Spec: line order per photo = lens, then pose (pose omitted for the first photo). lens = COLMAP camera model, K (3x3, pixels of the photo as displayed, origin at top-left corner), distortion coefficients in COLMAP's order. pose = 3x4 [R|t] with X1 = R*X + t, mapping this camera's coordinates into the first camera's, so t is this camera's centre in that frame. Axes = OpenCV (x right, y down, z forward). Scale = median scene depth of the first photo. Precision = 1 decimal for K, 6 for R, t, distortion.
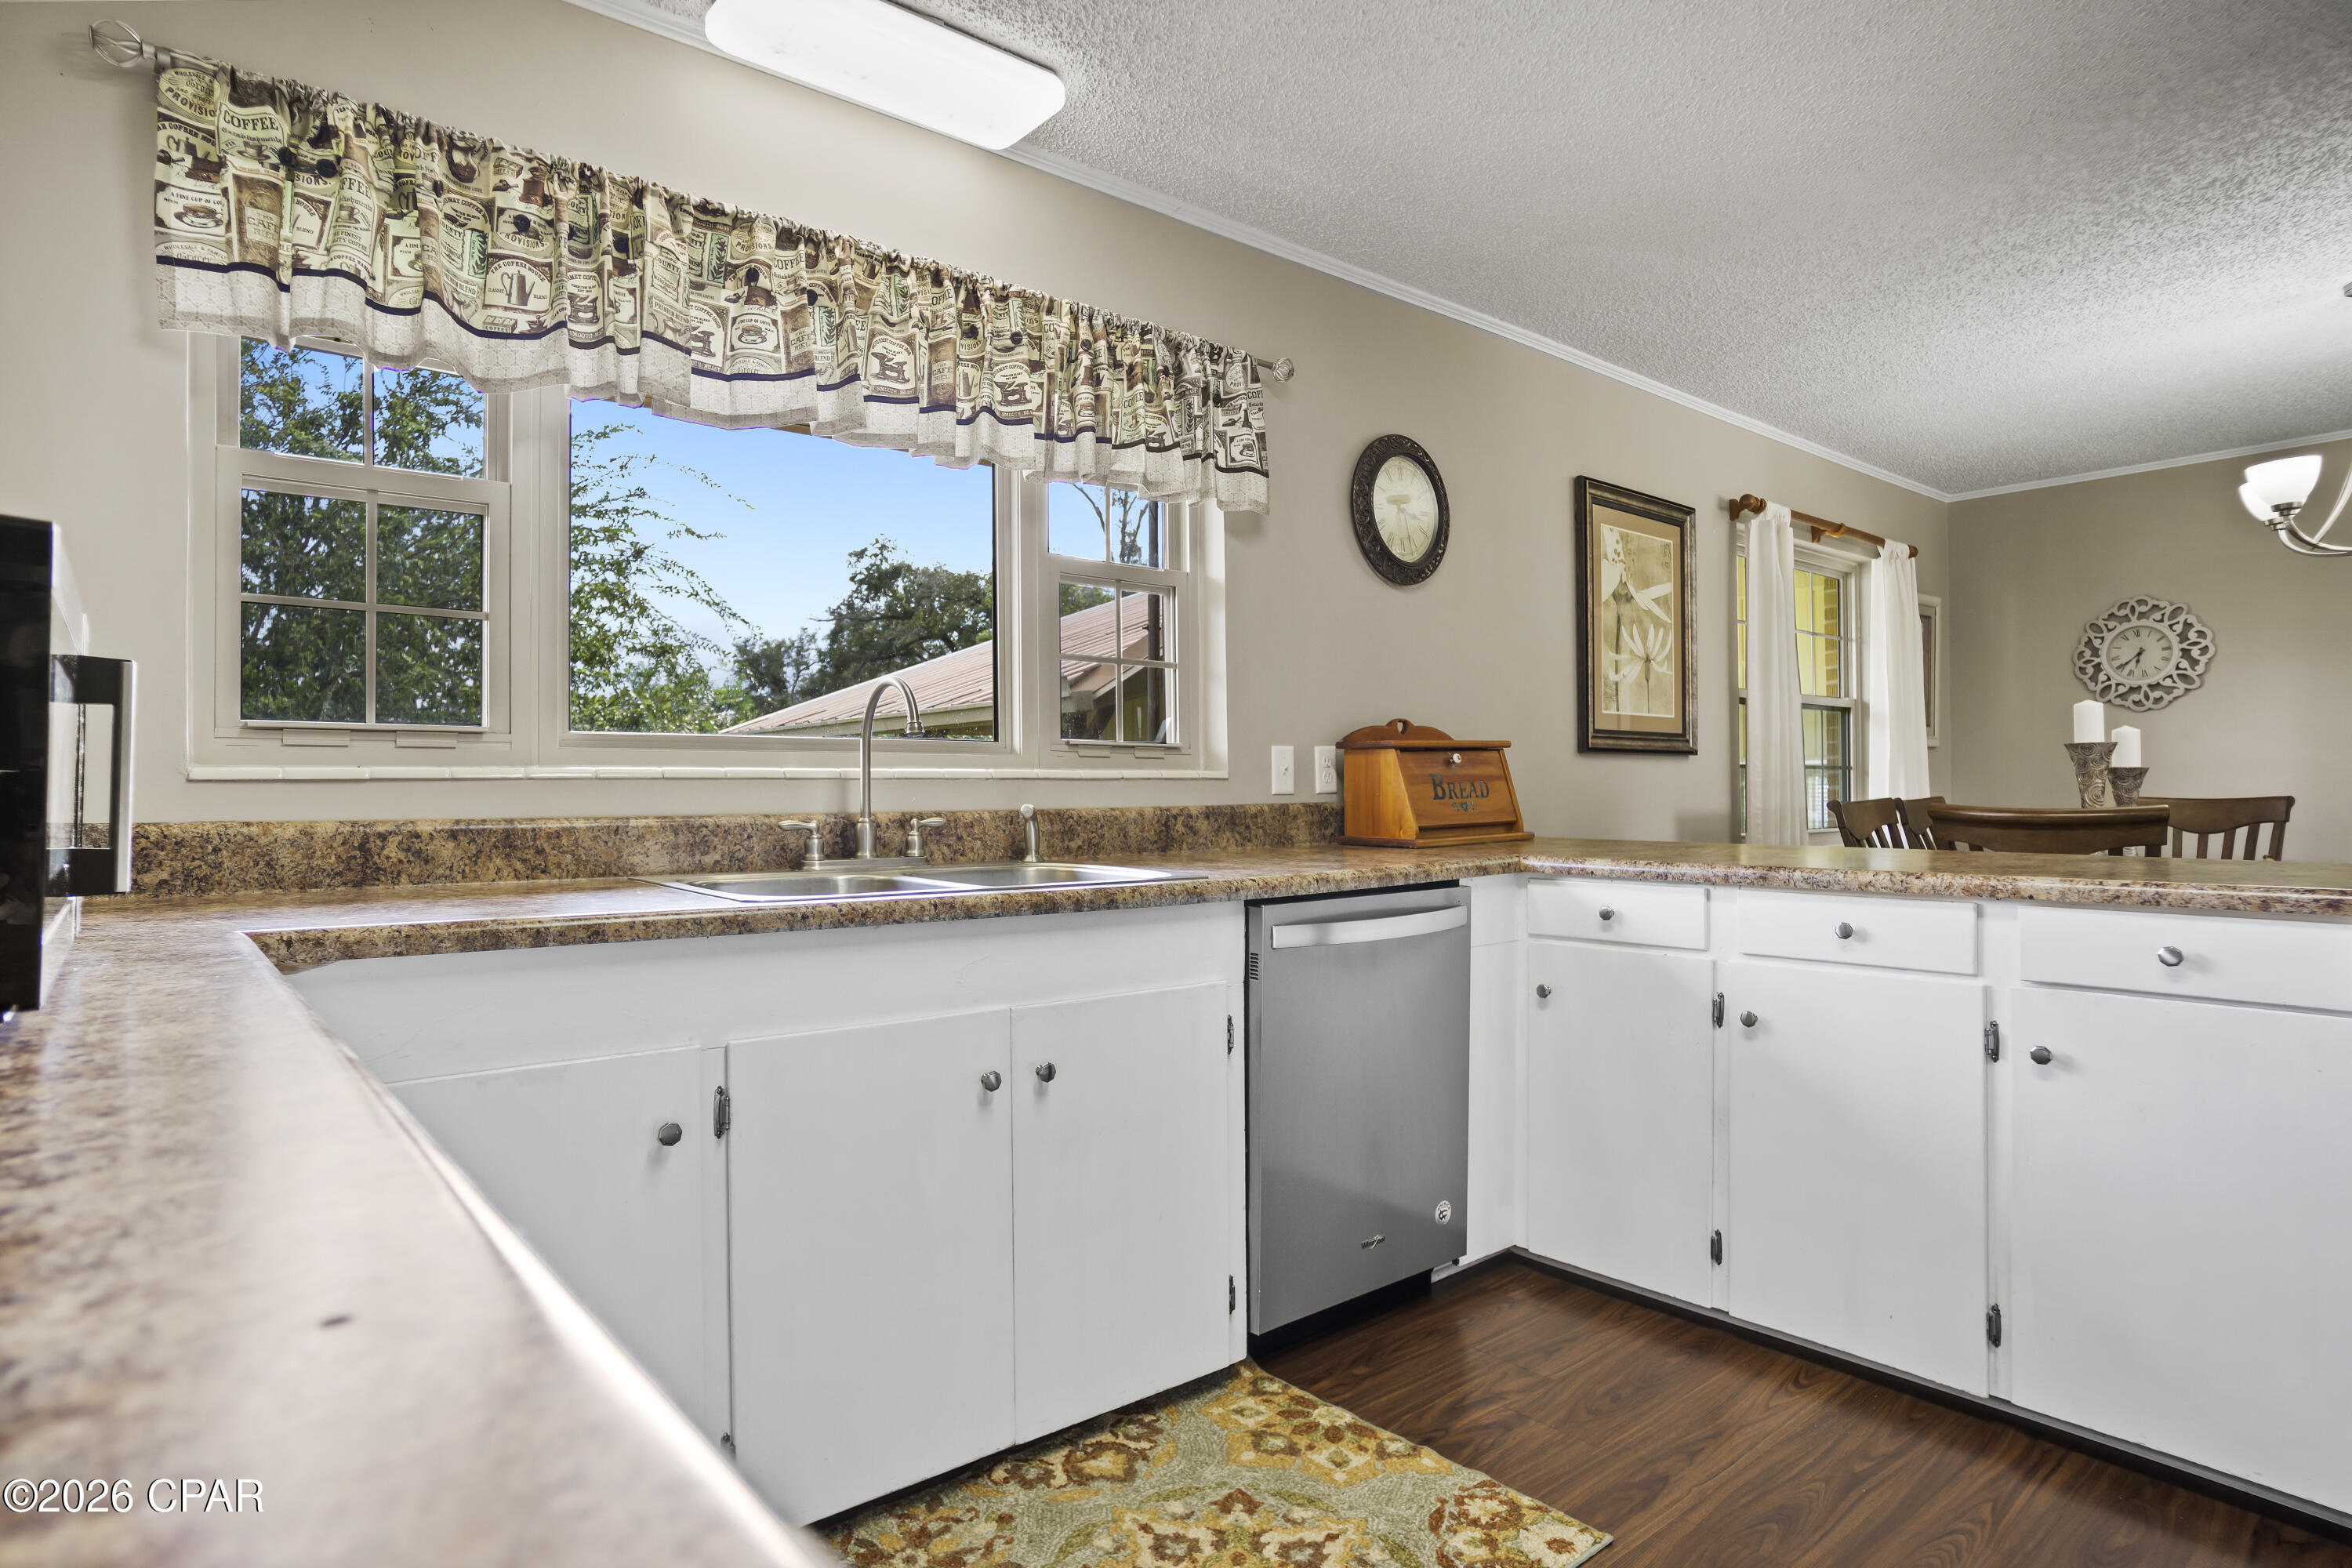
lens RADIAL K [[1278.0, 0, 1160.0], [0, 1278.0, 782.0], [0, 0, 1]] dist [-0.057812, 0.038036]
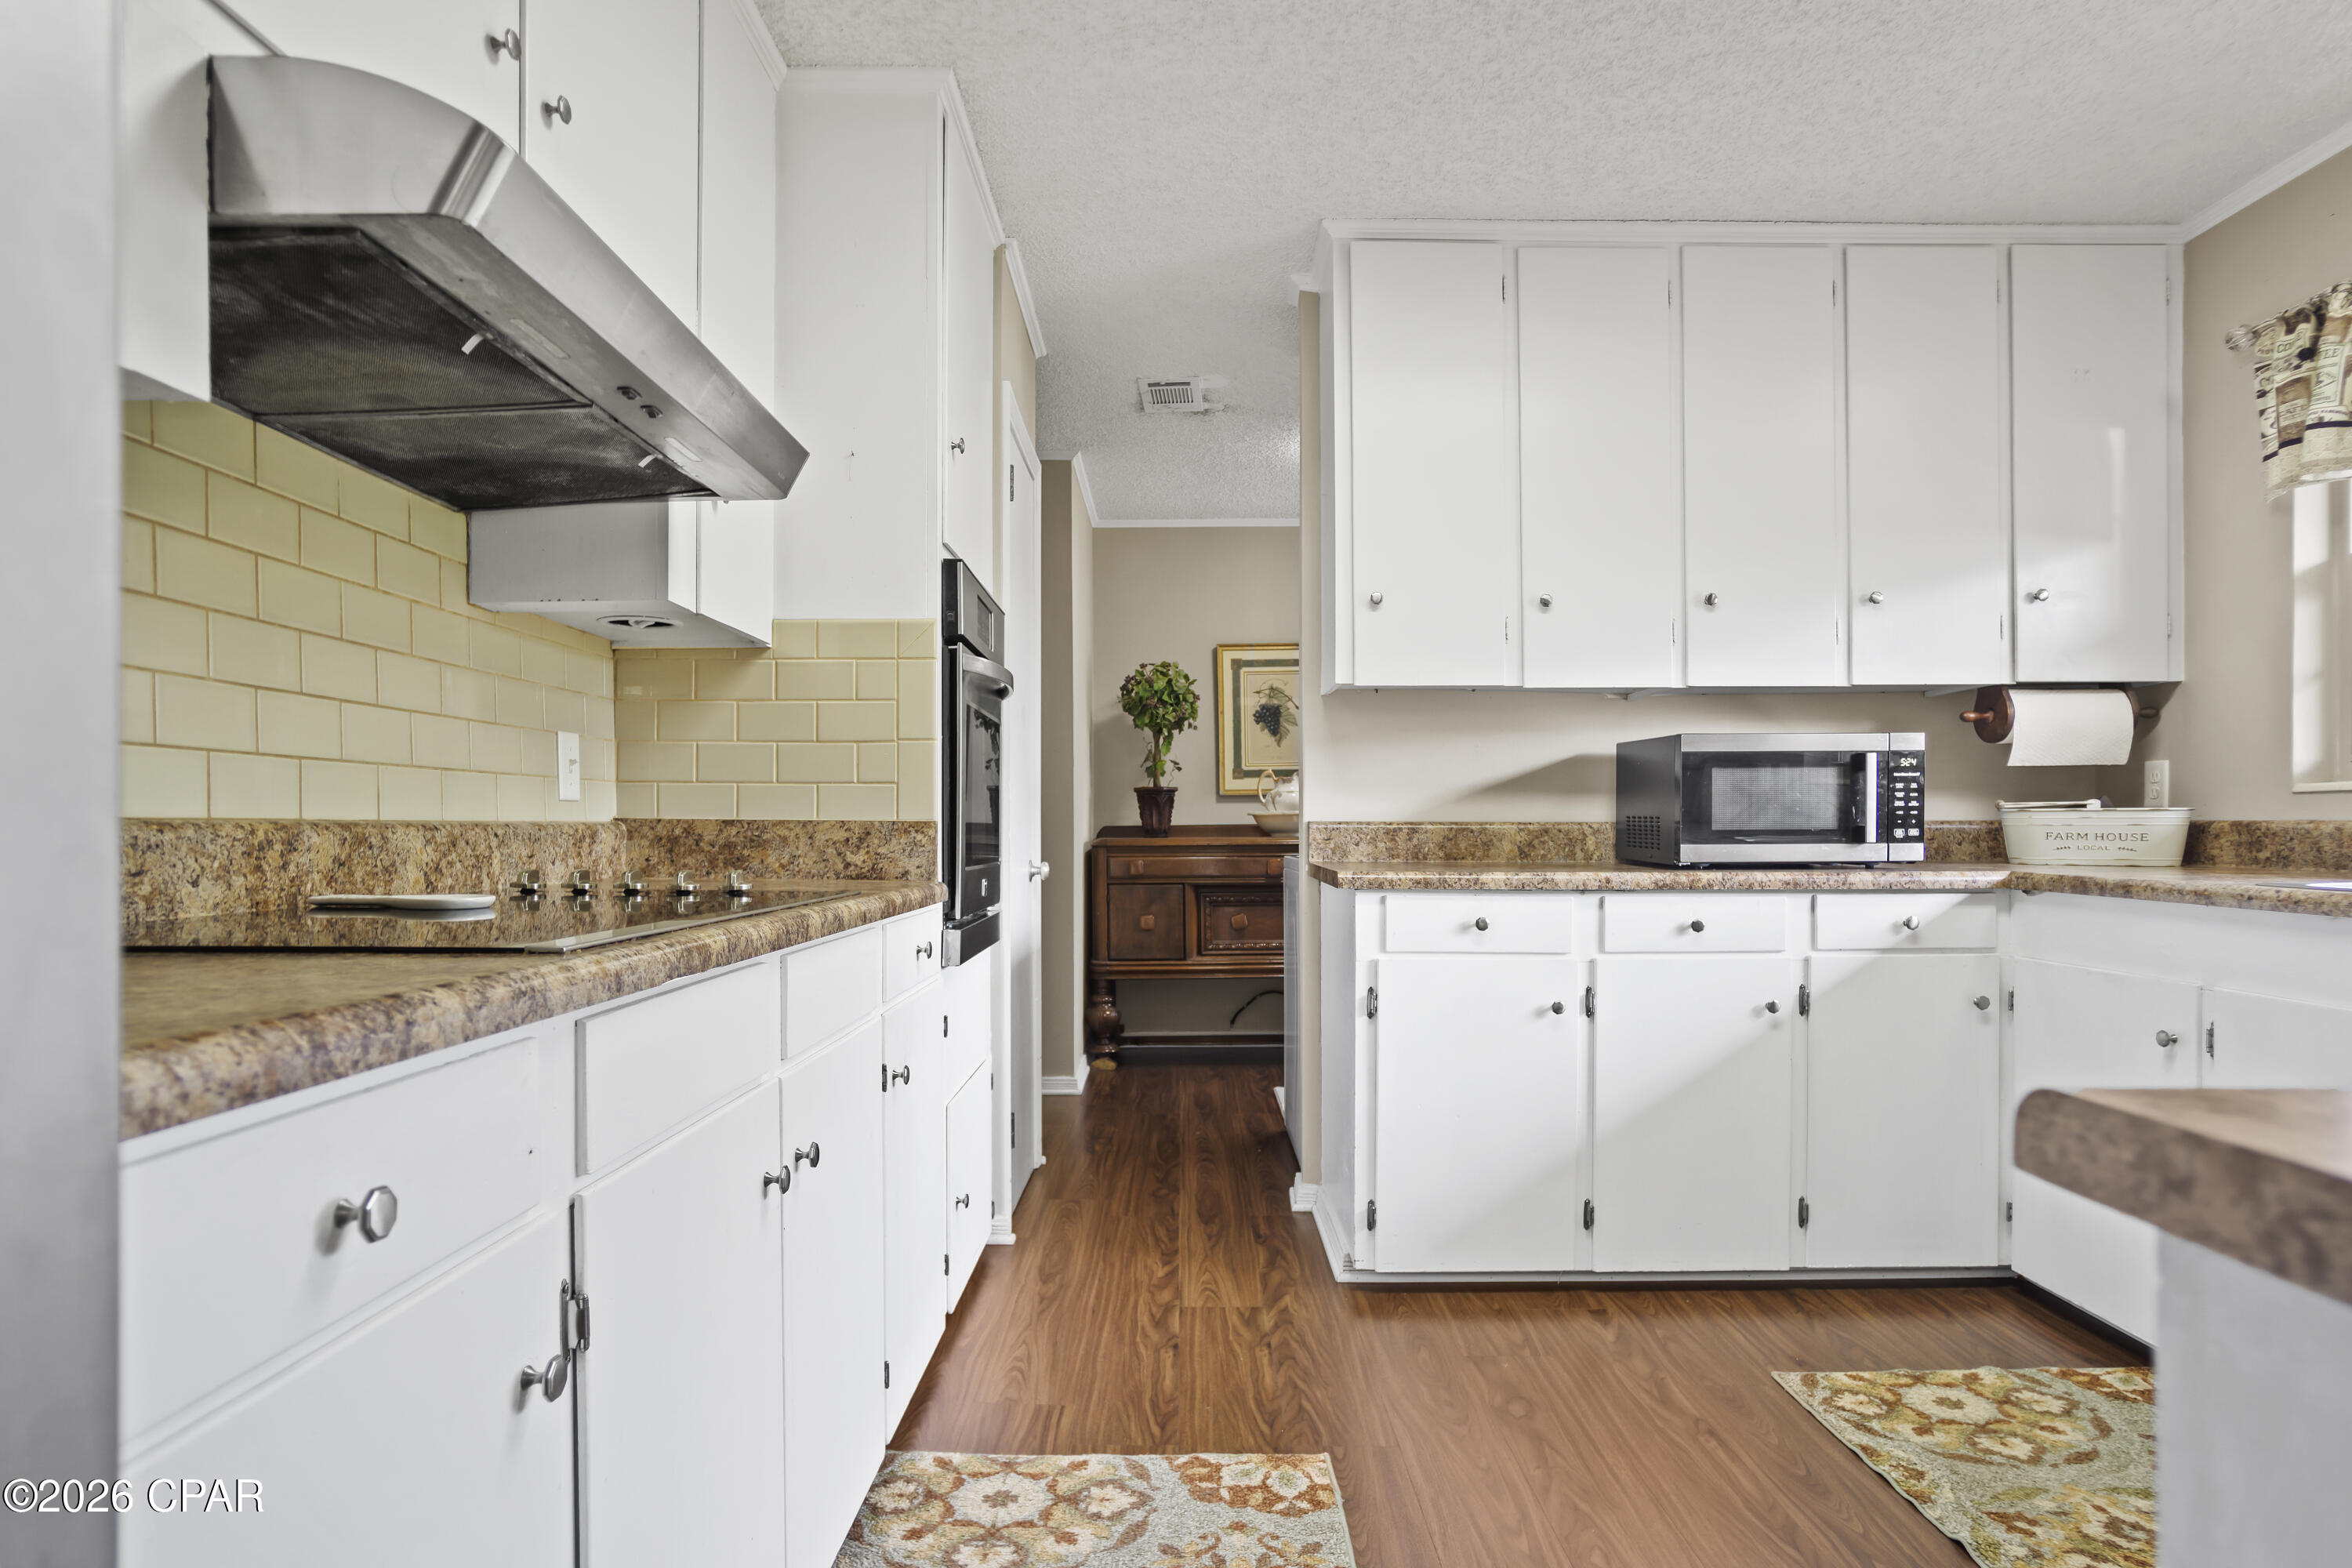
lens RADIAL K [[1278.0, 0, 1168.6], [0, 1278.0, 839.4], [0, 0, 1]] dist [-0.057812, 0.038036]
pose [[-0.643536, 0.015204, -0.765265, 0.864151], [0.015098, 0.999860, 0.007169, 0.016428], [0.765267, -0.006940, -0.643675, 0.644947]]
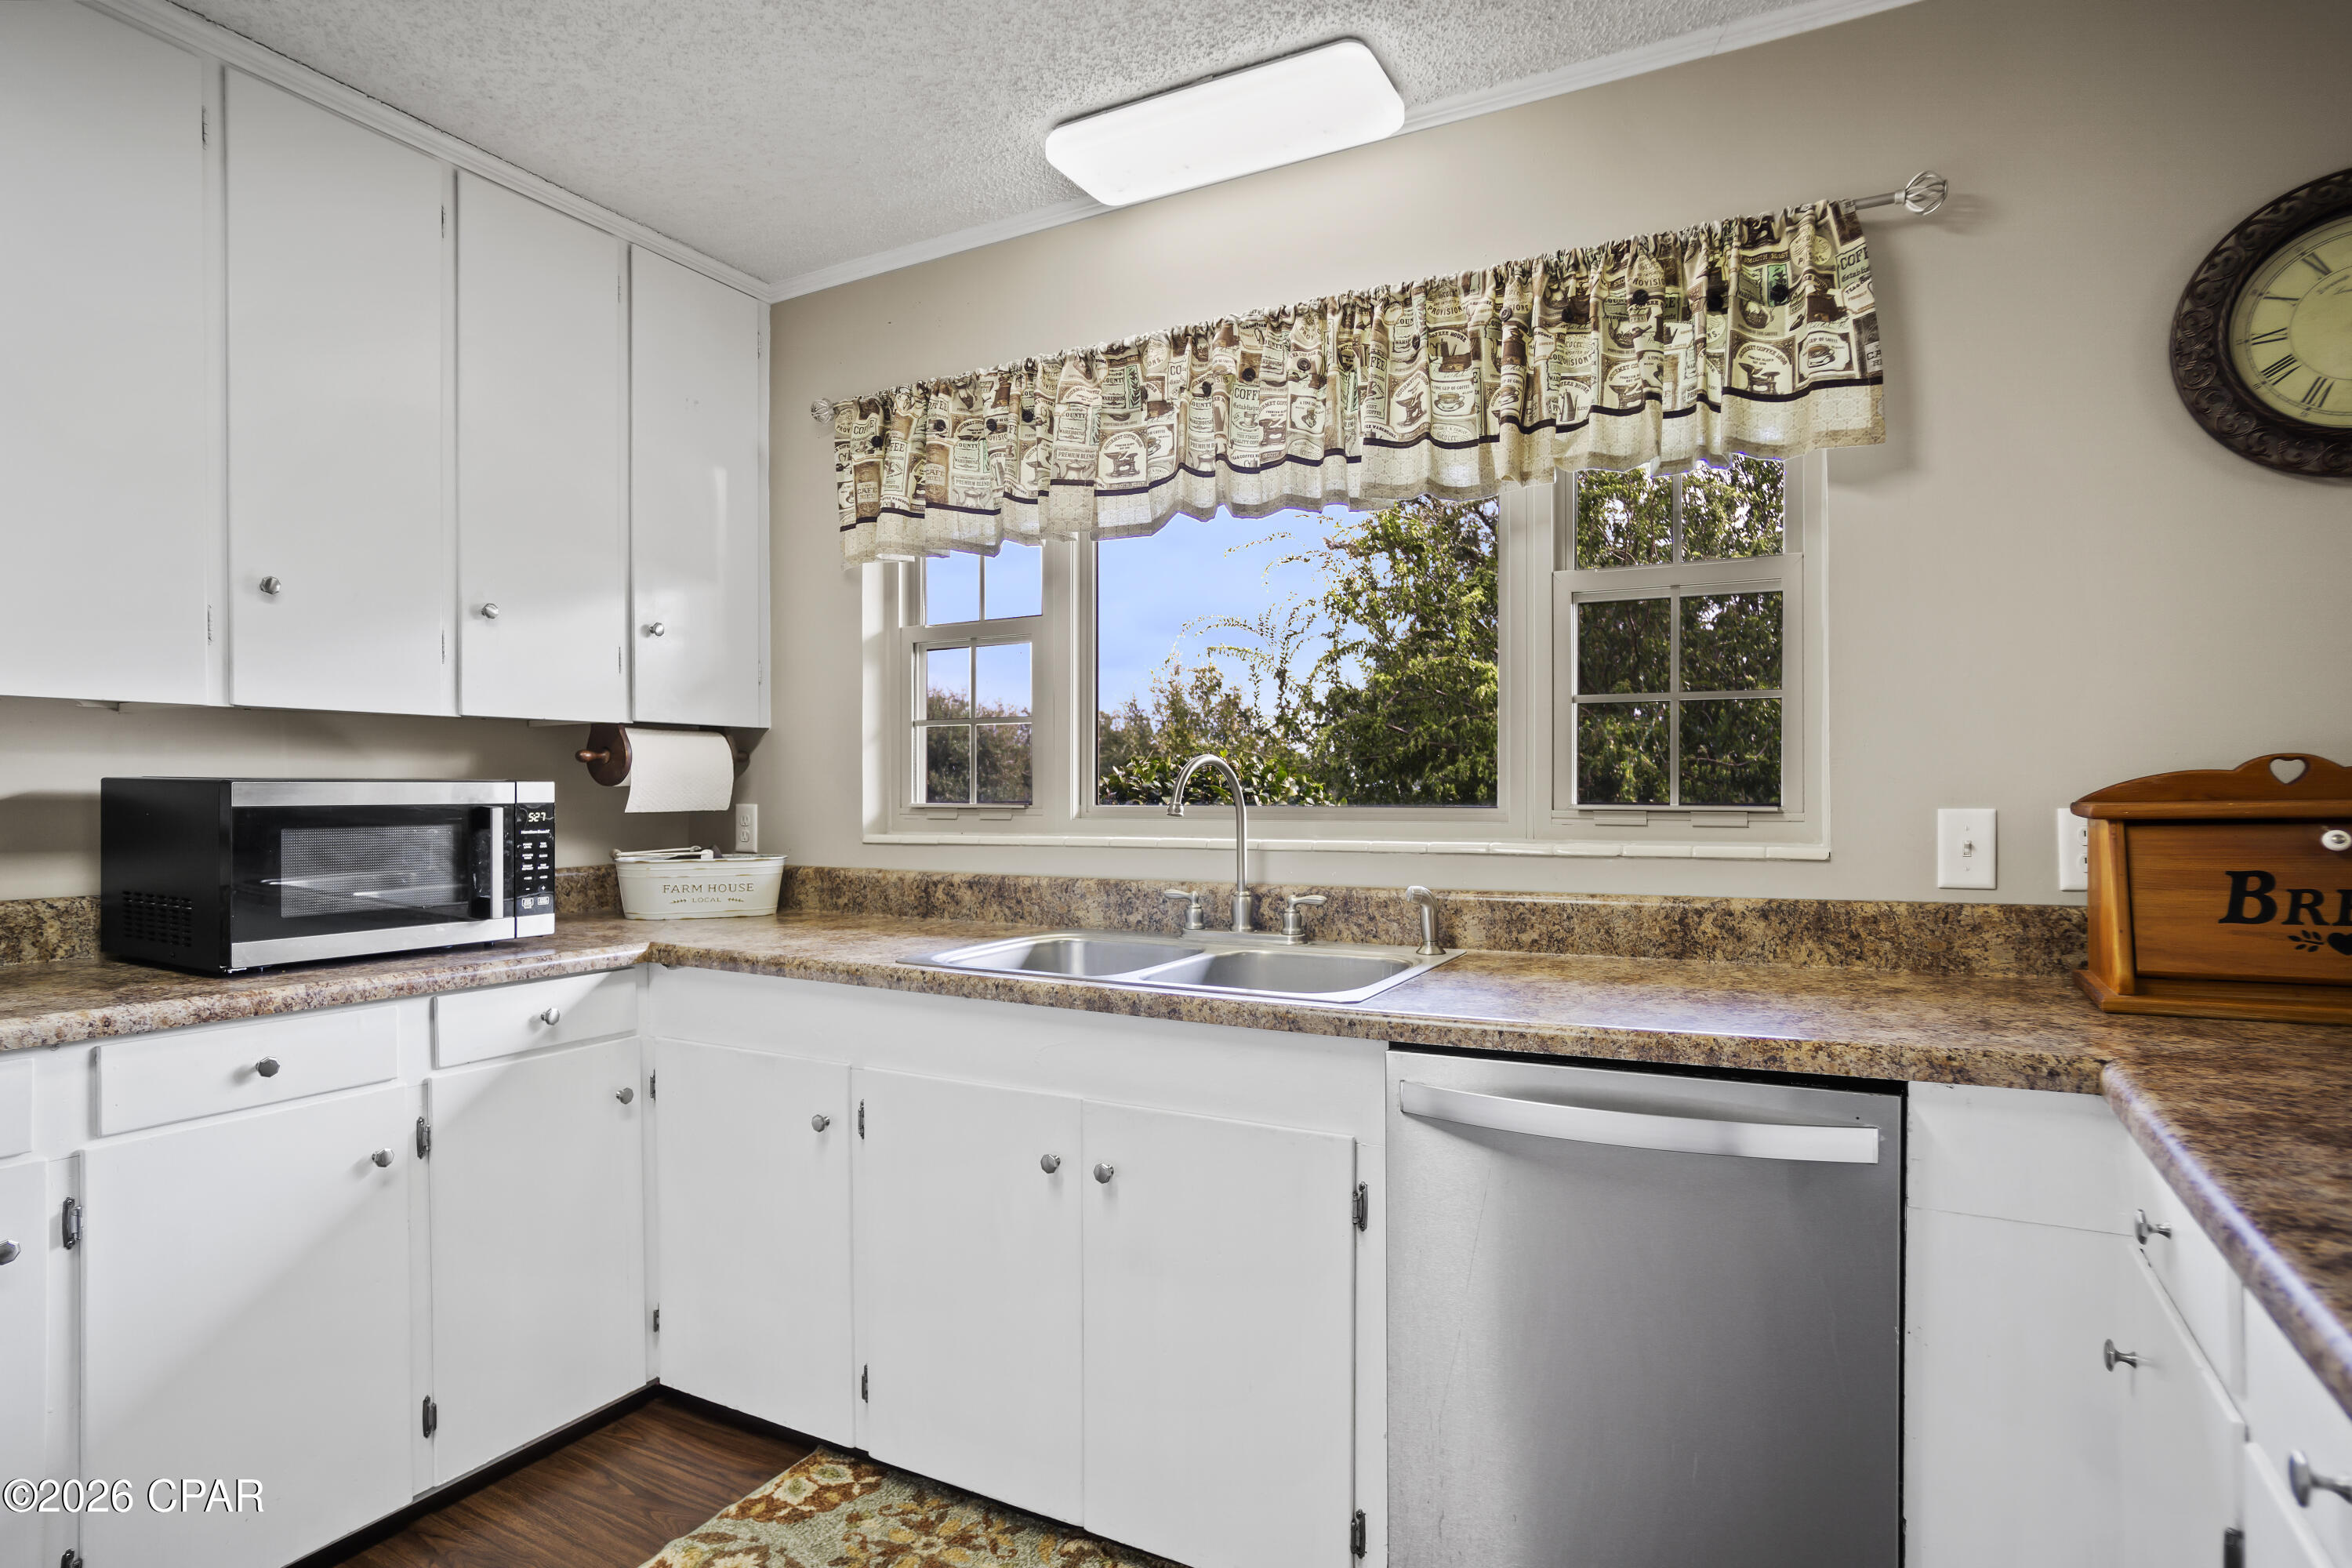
lens RADIAL K [[1287.1, 0, 1156.3], [0, 1287.1, 803.7], [0, 0, 1]] dist [-0.047574, 0.027626]
pose [[0.363570, 0.015082, -0.931445, 0.633880], [0.009024, 0.999765, 0.019711, -0.056352], [0.931523, -0.015571, 0.363349, 0.517387]]
